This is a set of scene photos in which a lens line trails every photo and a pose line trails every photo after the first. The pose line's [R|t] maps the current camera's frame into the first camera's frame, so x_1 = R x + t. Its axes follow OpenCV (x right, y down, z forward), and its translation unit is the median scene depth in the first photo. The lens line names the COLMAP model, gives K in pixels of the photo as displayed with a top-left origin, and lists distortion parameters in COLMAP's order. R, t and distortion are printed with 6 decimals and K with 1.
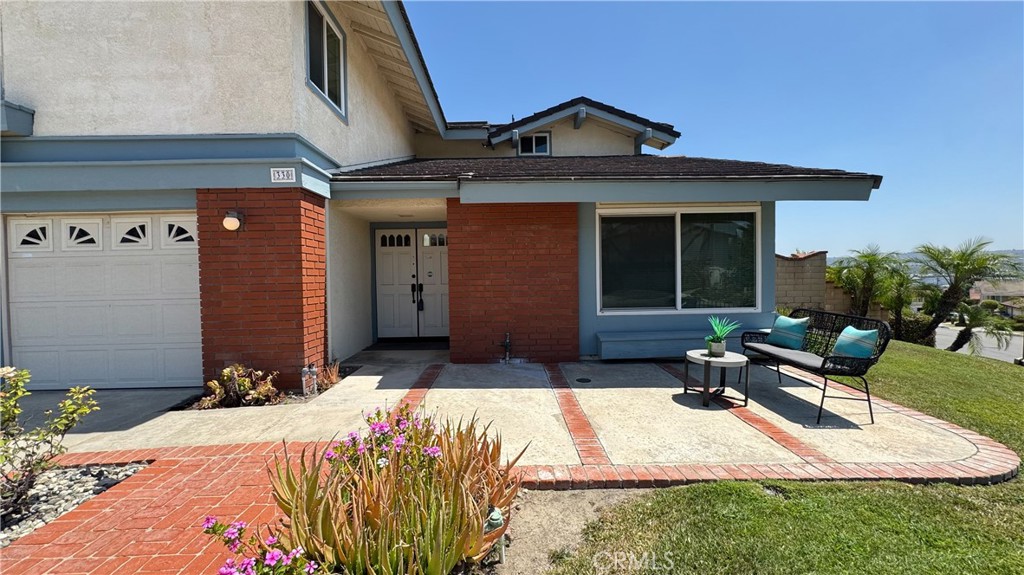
lens RADIAL K [[407.6, 0, 509.9], [0, 407.6, 289.1], [0, 0, 1]] dist [-0.003727, 0.000528]
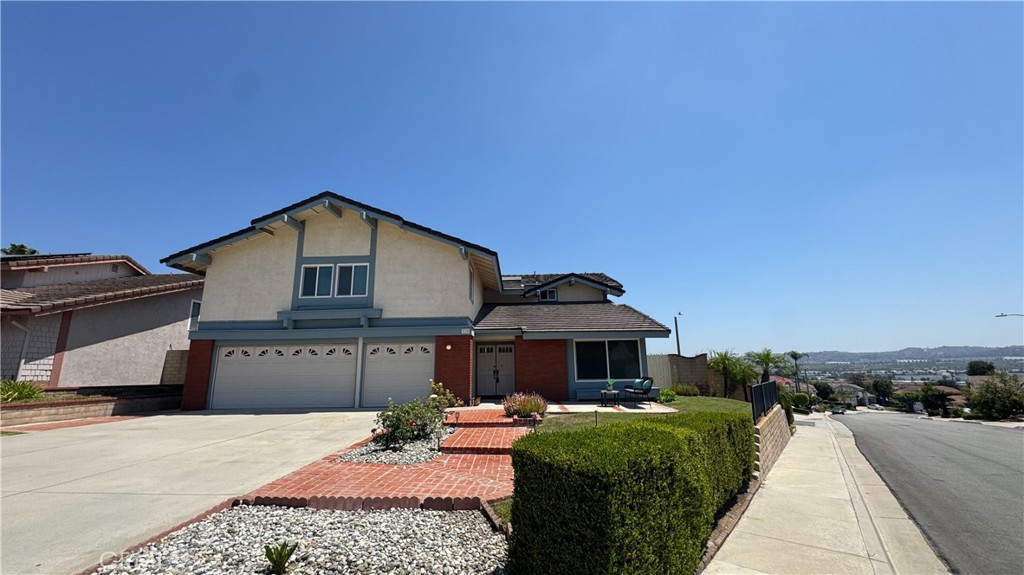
lens RADIAL K [[407.6, 0, 510.2], [0, 407.6, 286.9], [0, 0, 1]] dist [-0.003727, 0.000528]
pose [[0.999395, -0.006540, -0.034159, -0.095501], [-0.001761, 0.971384, -0.237507, 0.095554], [0.034735, 0.237424, 0.970785, -1.603143]]
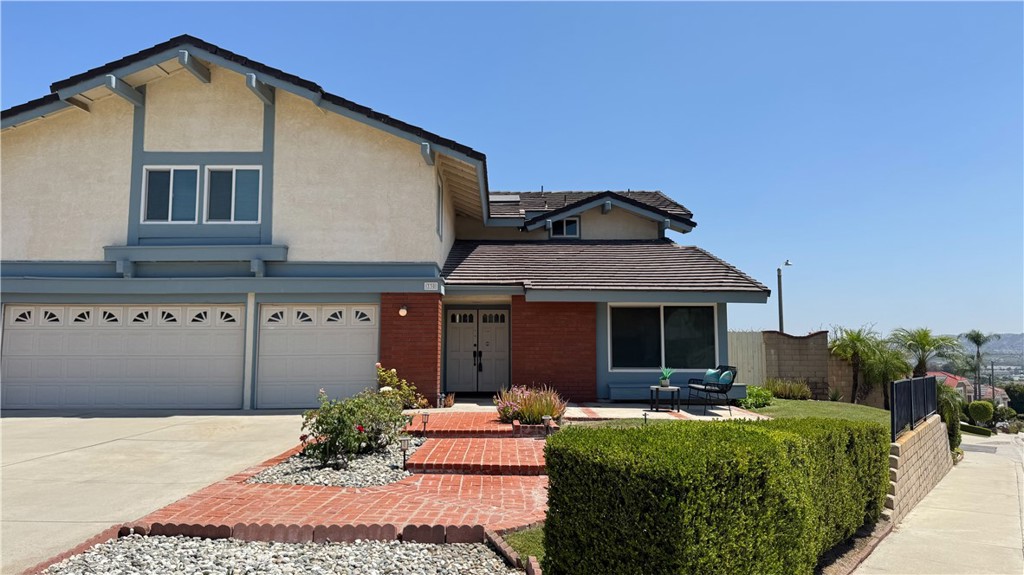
lens RADIAL K [[716.7, 0, 514.3], [0, 716.7, 292.4], [0, 0, 1]] dist [0.071865, -0.090672]
pose [[0.999868, 0.016192, 0.001088, -0.148784], [-0.015928, 0.991977, -0.125411, 0.115018], [-0.003110, 0.125377, 0.992104, -1.738228]]
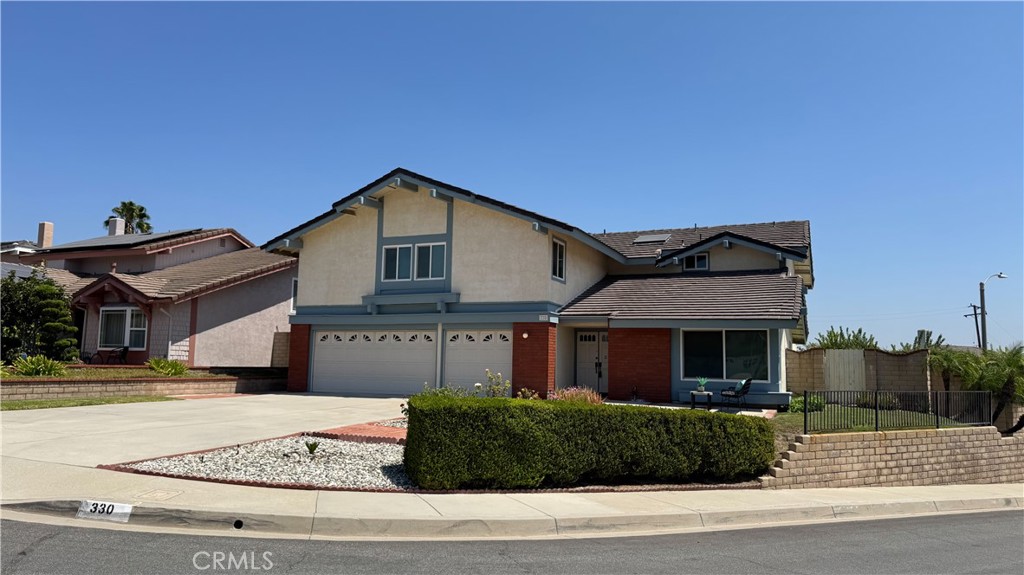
lens RADIAL K [[716.7, 0, 511.2], [0, 716.7, 283.9], [0, 0, 1]] dist [0.071865, -0.090672]
pose [[0.912183, -0.012573, -0.409589, 0.943390], [-0.046155, 0.990017, -0.133179, 0.109007], [0.407175, 0.140388, 0.902496, -2.693128]]
